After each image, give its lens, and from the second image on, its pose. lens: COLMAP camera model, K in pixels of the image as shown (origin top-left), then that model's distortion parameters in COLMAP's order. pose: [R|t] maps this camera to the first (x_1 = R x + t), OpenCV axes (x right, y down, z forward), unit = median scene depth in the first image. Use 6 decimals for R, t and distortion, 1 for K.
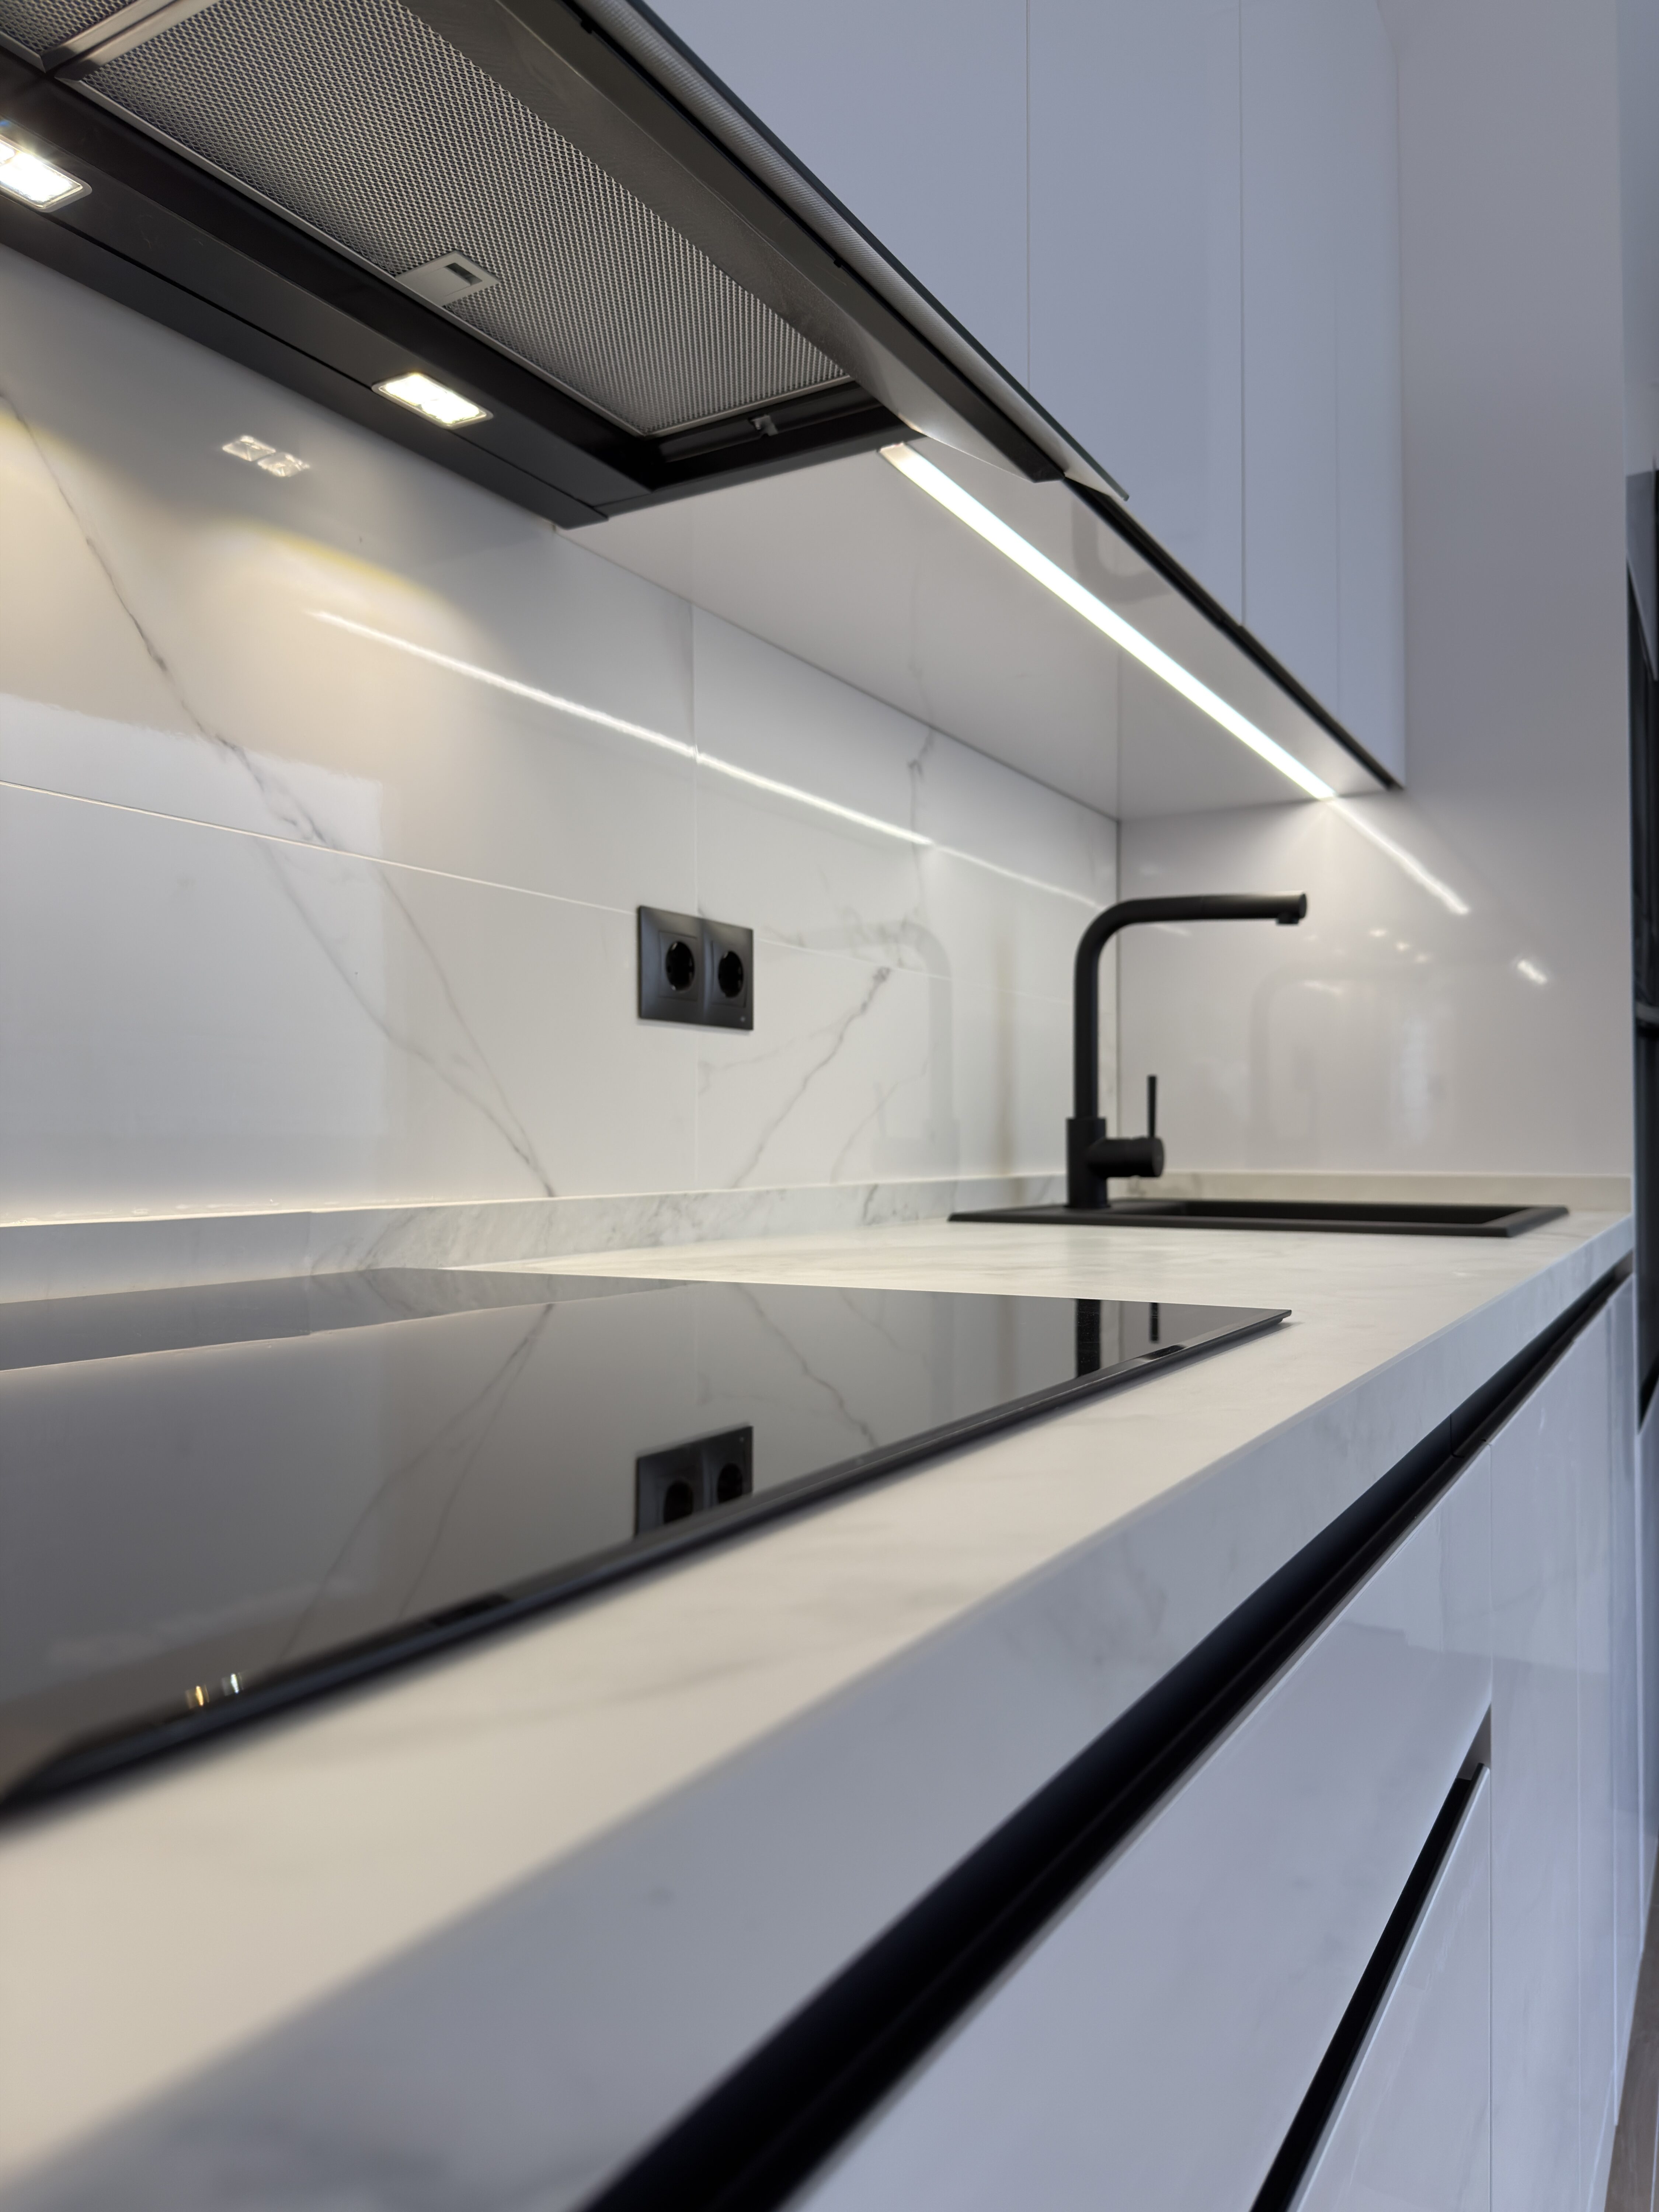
lens RADIAL K [[1544.5, 0, 829.5], [0, 1544.5, 1106.0], [0, 0, 1]] dist [0.076400, -0.100460]
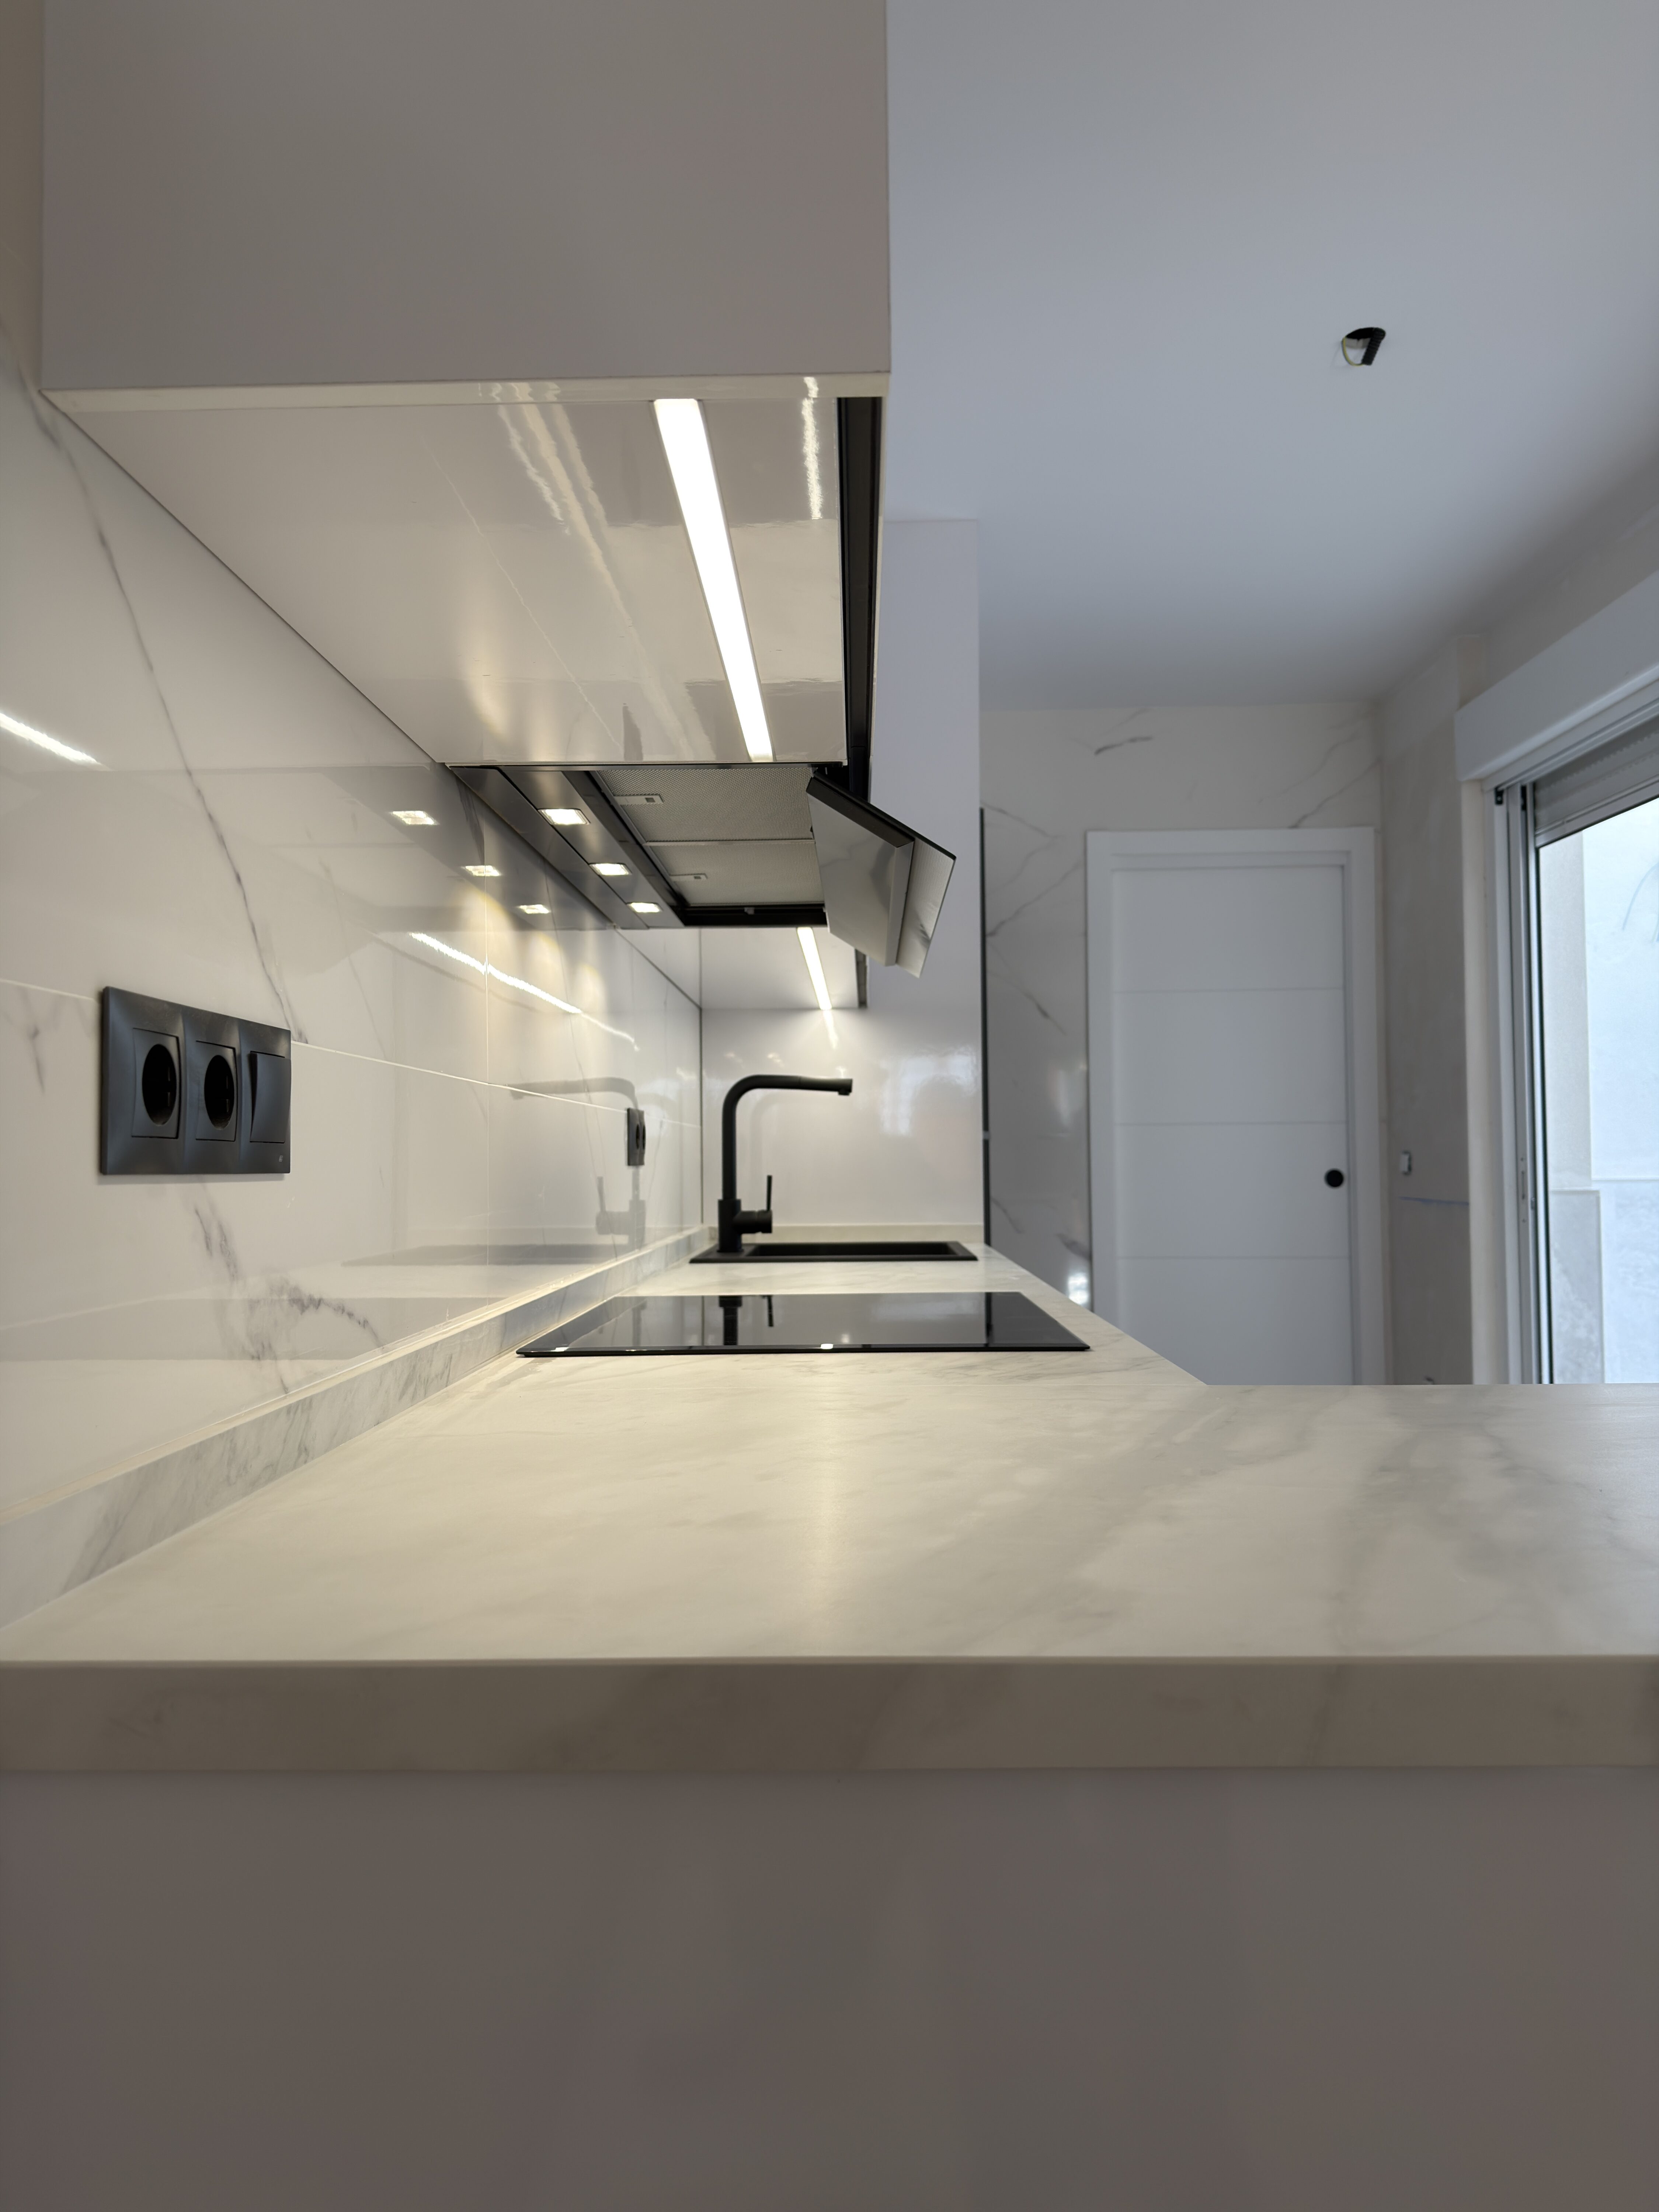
lens RADIAL K [[1544.5, 0, 829.5], [0, 1544.5, 1106.0], [0, 0, 1]] dist [0.076400, -0.100460]
pose [[0.874154, 0.011233, 0.485519, -0.685198], [-0.003063, 0.999840, -0.017618, -0.079372], [-0.485640, 0.013914, 0.874048, -0.670368]]
